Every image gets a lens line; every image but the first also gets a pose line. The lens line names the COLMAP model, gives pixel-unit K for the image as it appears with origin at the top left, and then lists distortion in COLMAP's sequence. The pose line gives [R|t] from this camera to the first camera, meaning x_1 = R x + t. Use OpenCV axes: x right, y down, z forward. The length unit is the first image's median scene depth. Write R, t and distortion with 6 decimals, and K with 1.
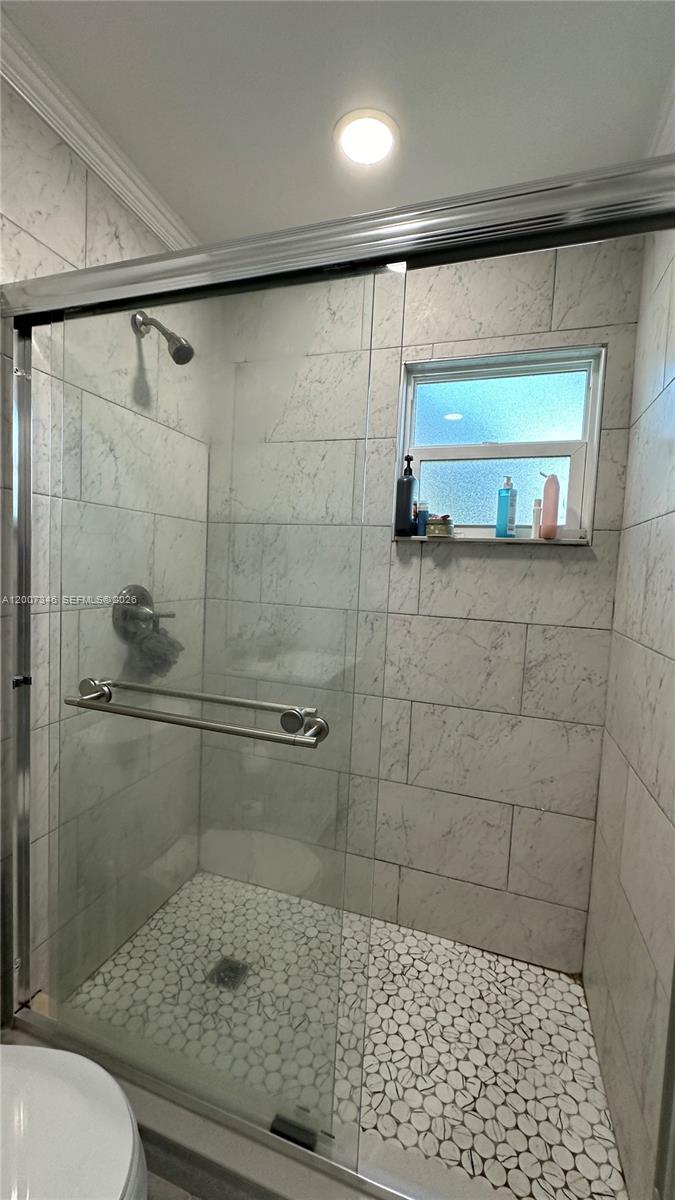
lens RADIAL K [[475.3, 0, 336.2], [0, 475.3, 598.7], [0, 0, 1]] dist [-0.002668, 0.001261]
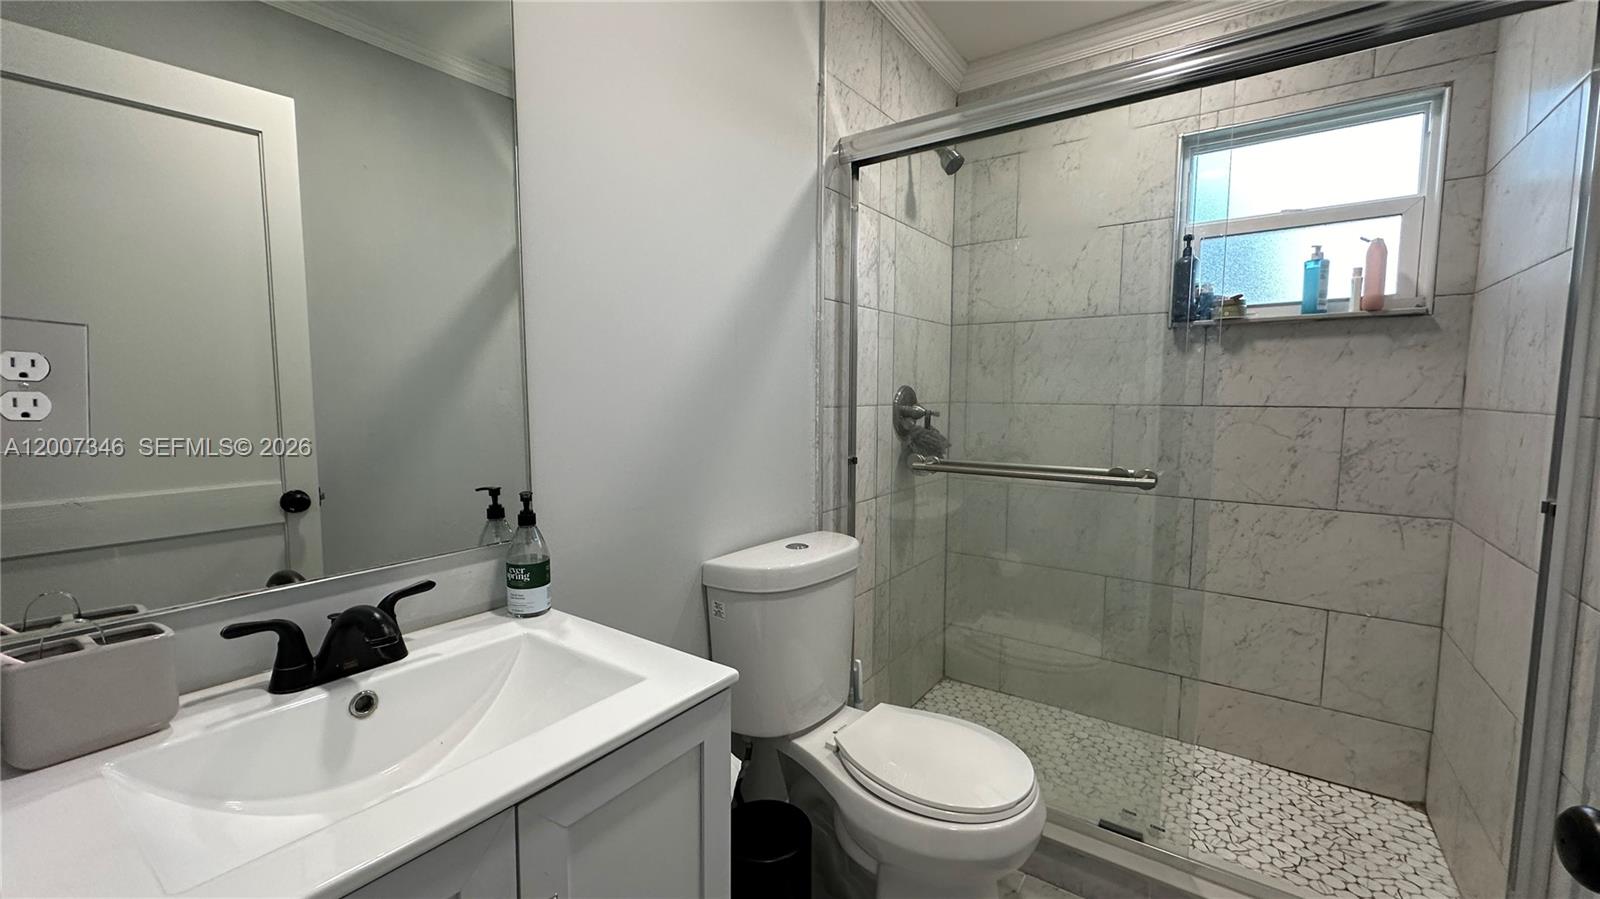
lens RADIAL K [[633.7, 0, 802.0], [0, 633.7, 450.0], [0, 0, 1]] dist [-0.002668, 0.001261]
pose [[0.957010, -0.019062, -0.289428, -0.236461], [0.023840, 0.999631, 0.012992, 0.092659], [0.289074, -0.019334, 0.957111, -0.446588]]
